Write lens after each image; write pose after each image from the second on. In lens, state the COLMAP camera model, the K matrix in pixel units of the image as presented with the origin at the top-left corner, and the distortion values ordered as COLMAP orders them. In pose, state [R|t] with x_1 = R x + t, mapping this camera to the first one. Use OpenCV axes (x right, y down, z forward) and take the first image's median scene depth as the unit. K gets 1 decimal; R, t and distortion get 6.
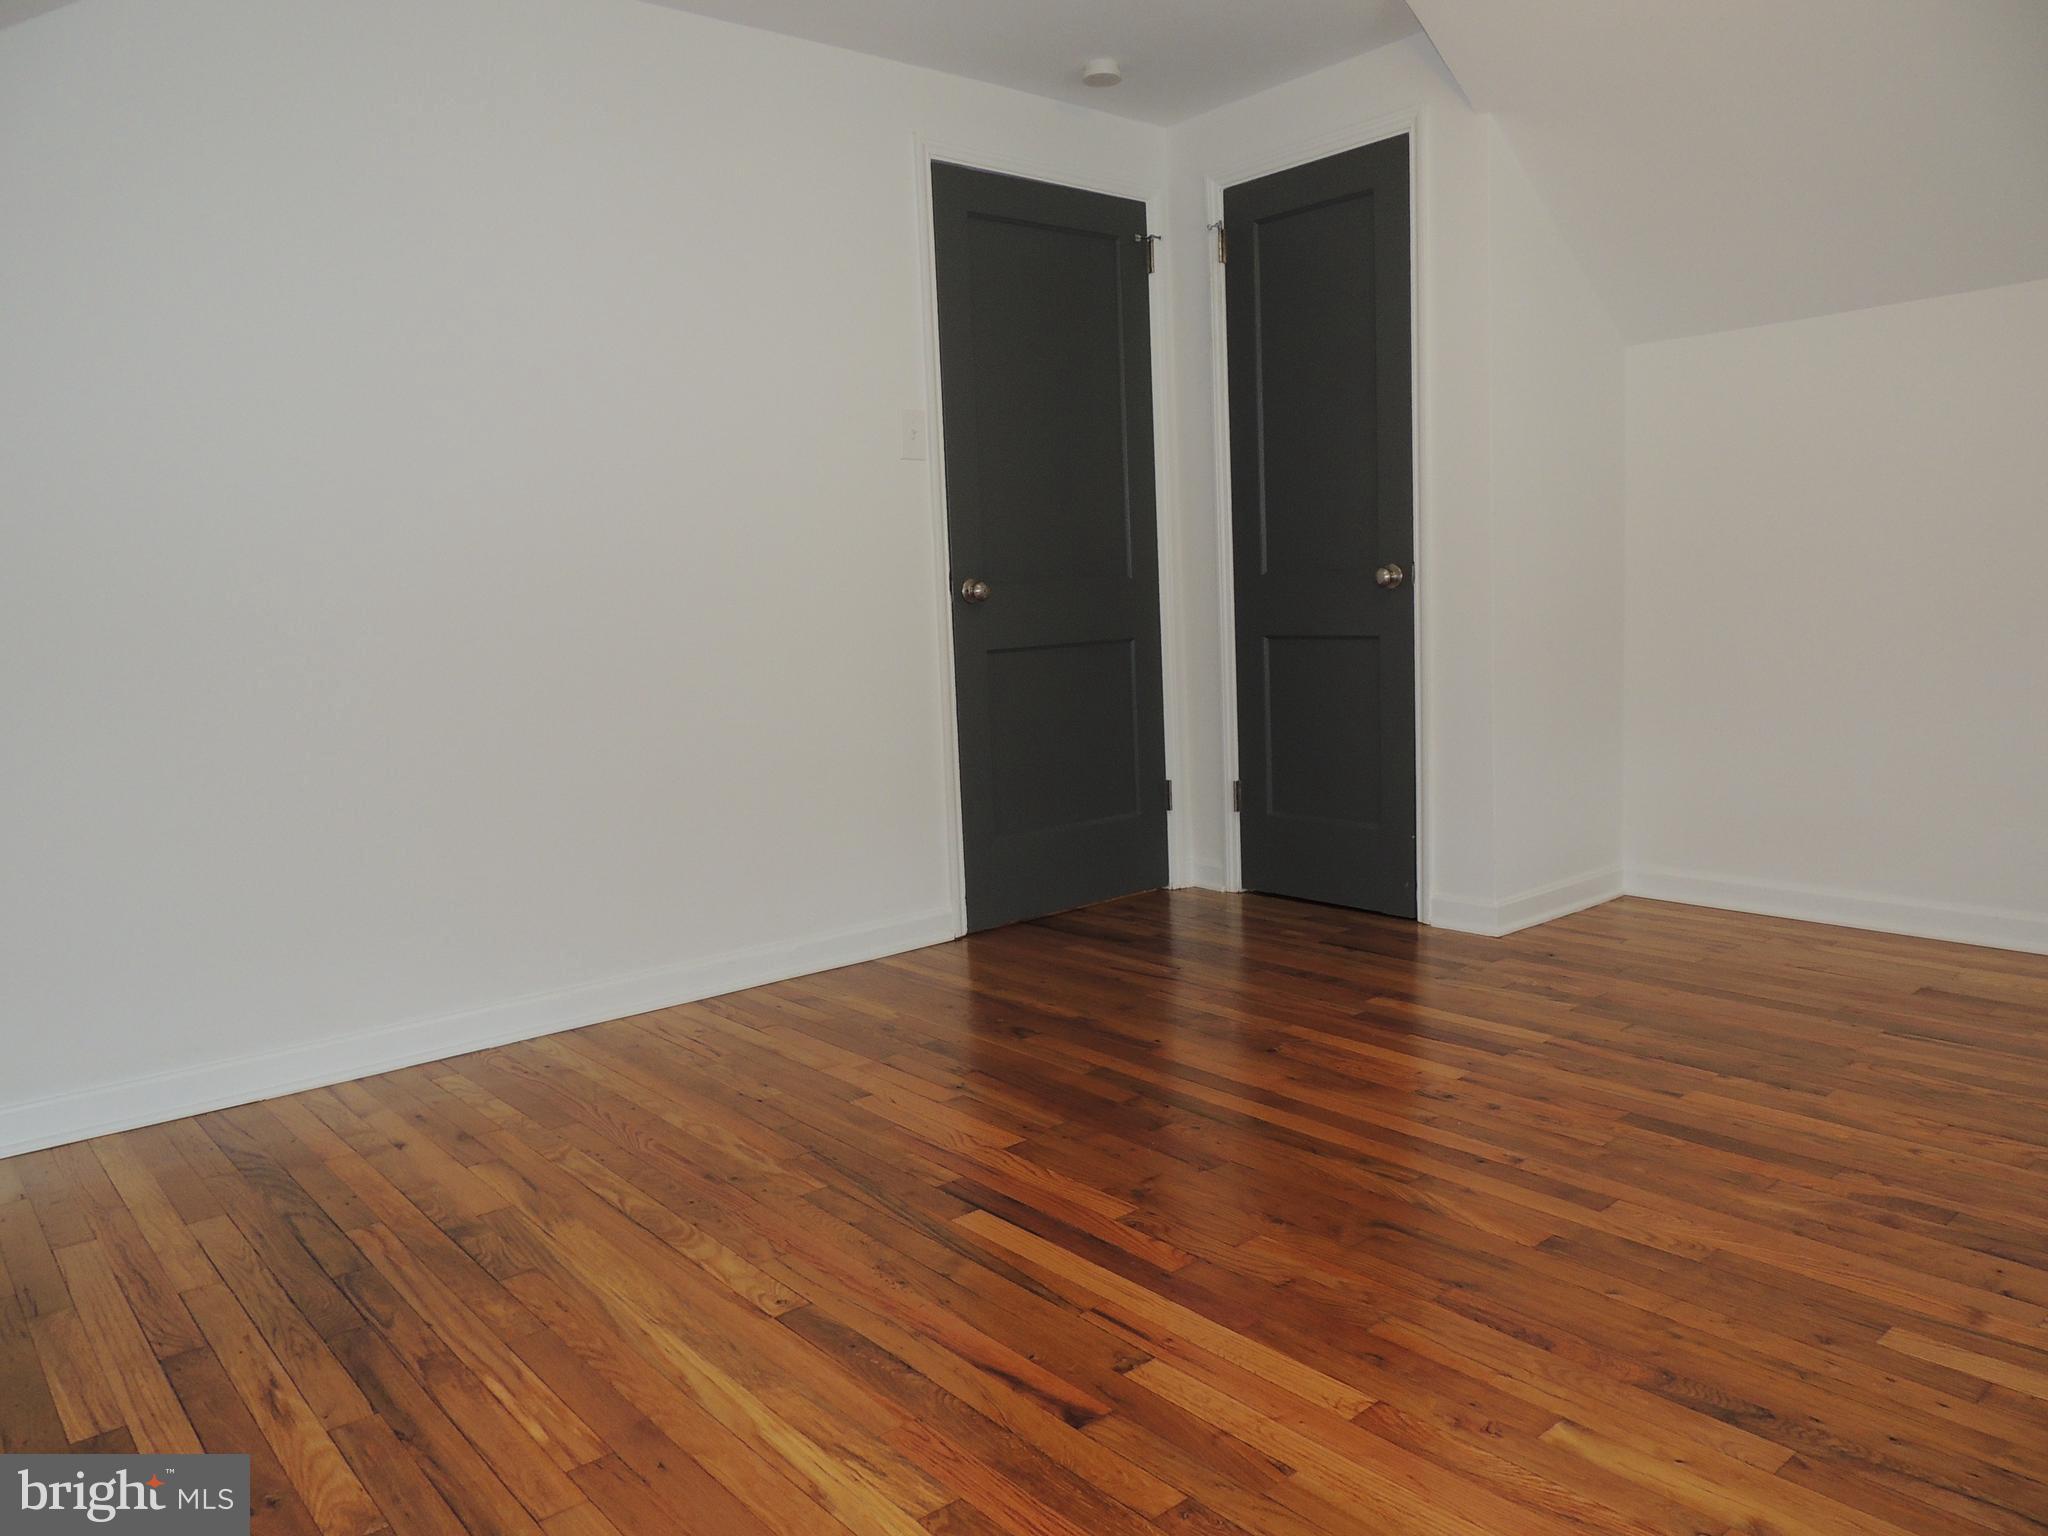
lens RADIAL K [[1465.2, 0, 1031.0], [0, 1465.2, 774.7], [0, 0, 1]] dist [-0.024510, 0.013077]
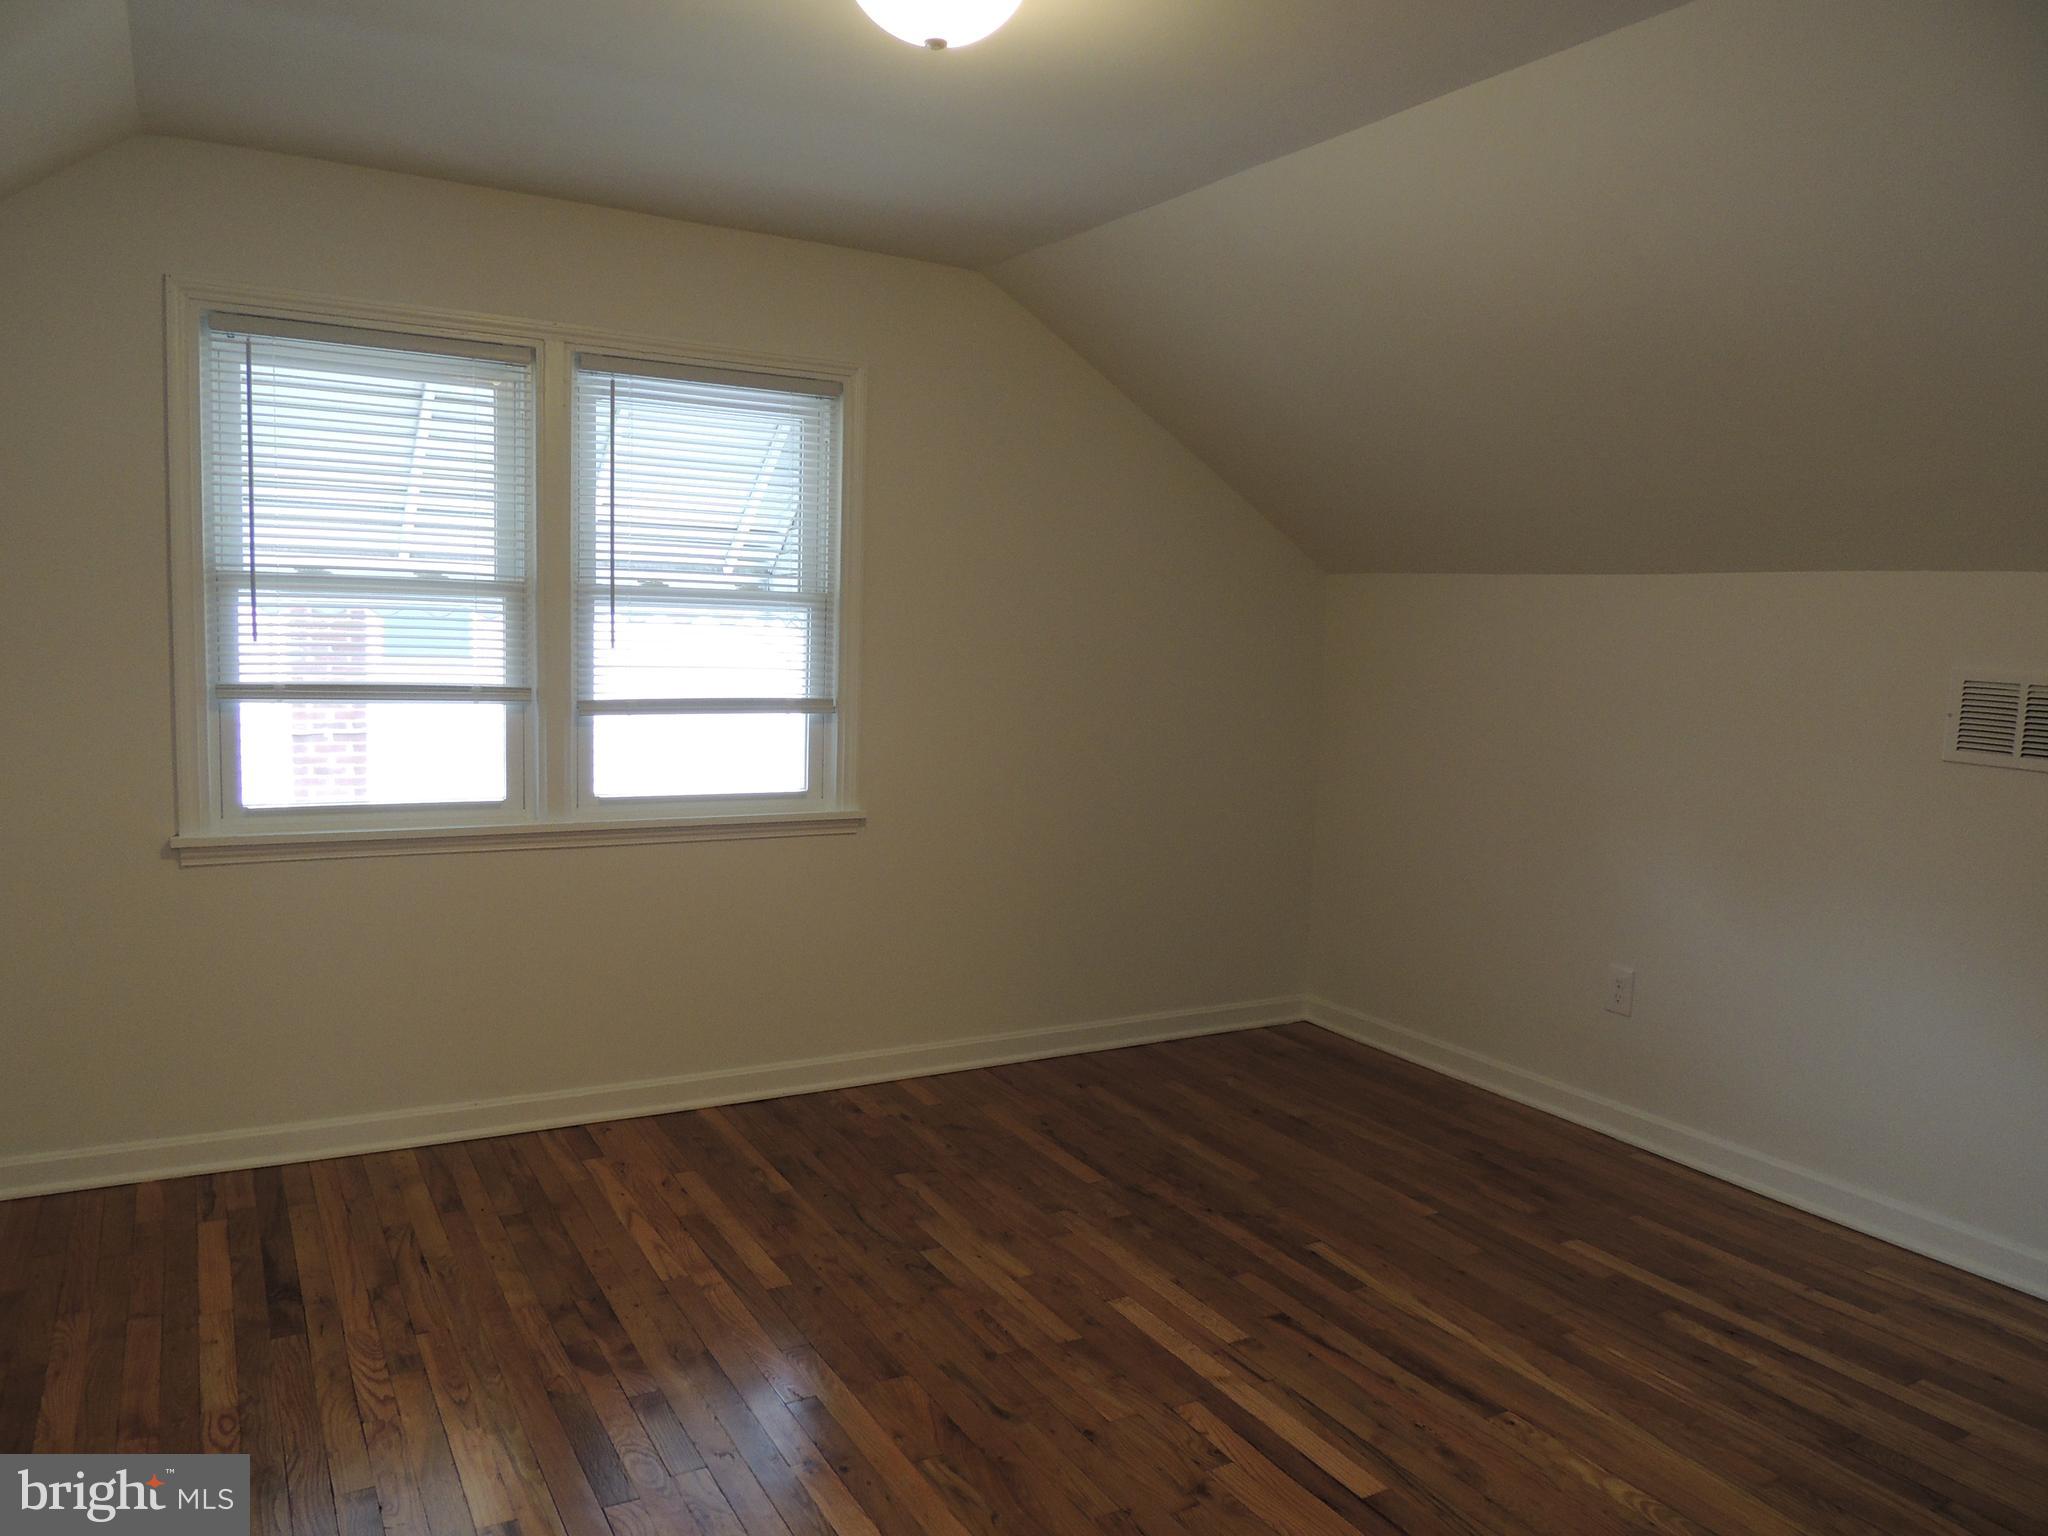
lens RADIAL K [[1465.2, 0, 1023.0], [0, 1465.2, 772.9], [0, 0, 1]] dist [-0.024510, 0.013077]
pose [[-0.982167, -0.008671, 0.187812, 0.012866], [0.033102, 0.975356, 0.218141, -0.494354], [-0.185075, 0.220468, -0.957675, 2.228164]]
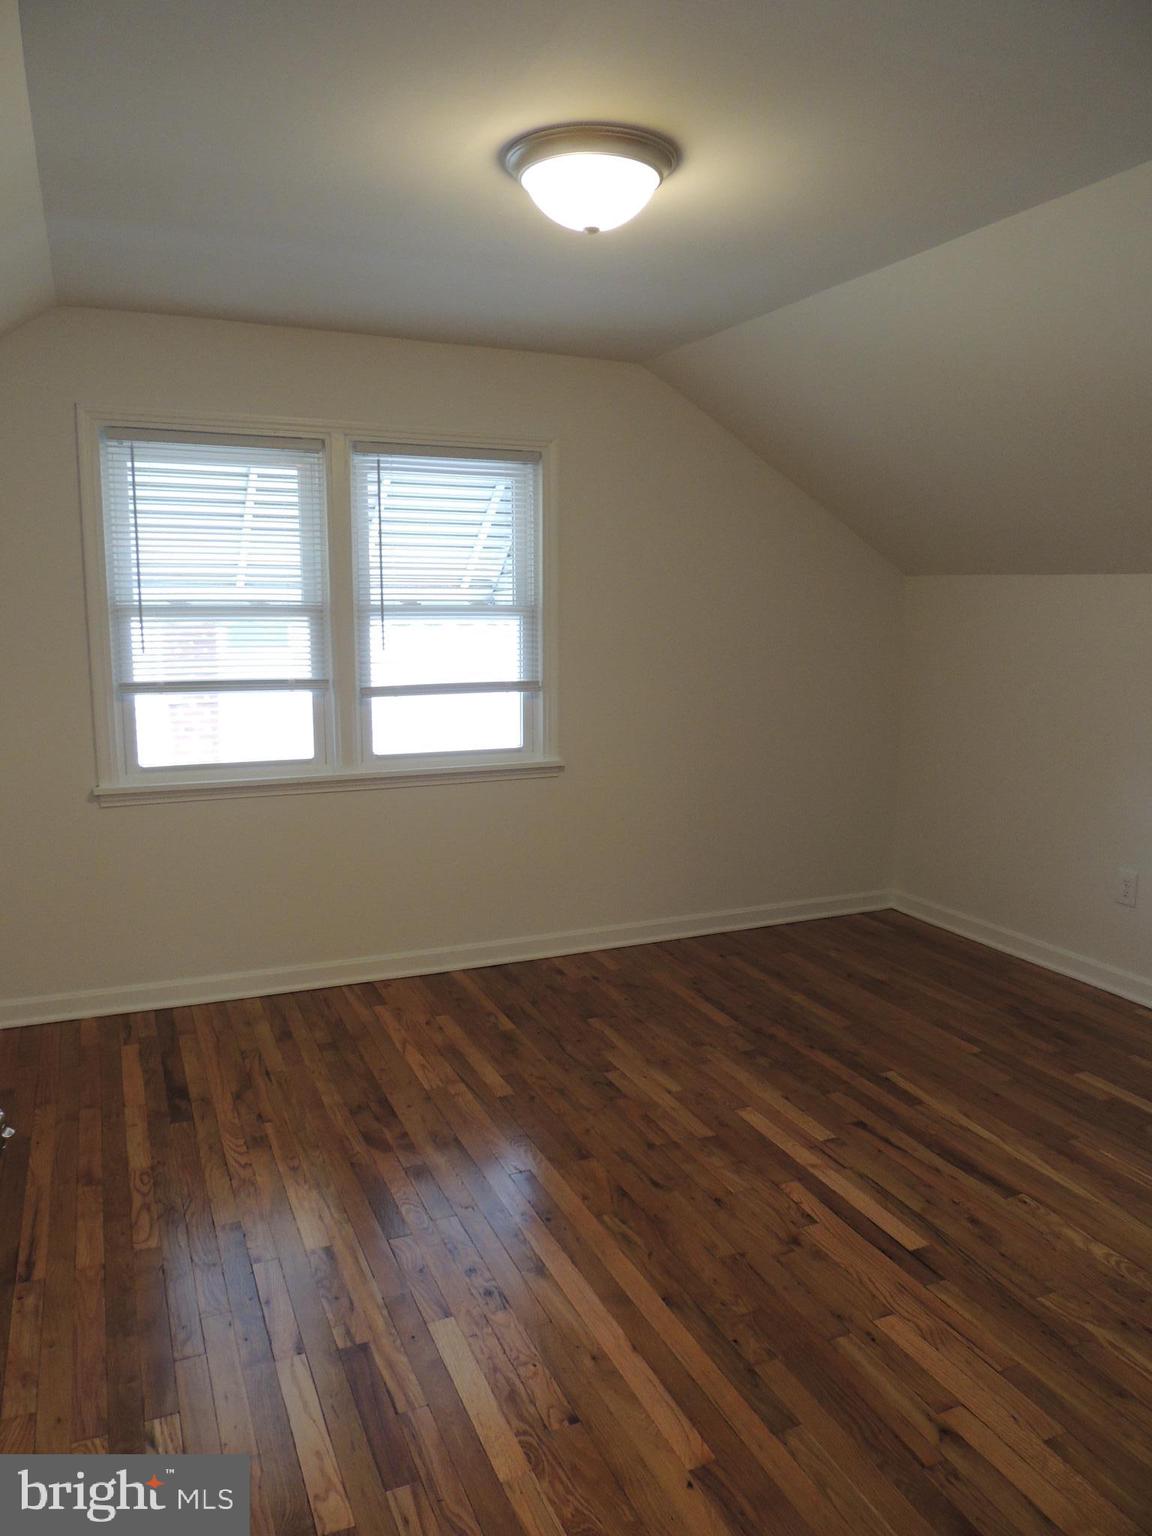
lens RADIAL K [[1098.9, 0, 577.2], [0, 1098.9, 767.5], [0, 0, 1]] dist [-0.024510, 0.013077]
pose [[-0.956392, -0.005397, 0.292035, -0.038526], [0.073392, 0.963312, 0.258156, -0.542263], [-0.282714, 0.268331, -0.920908, 2.293056]]
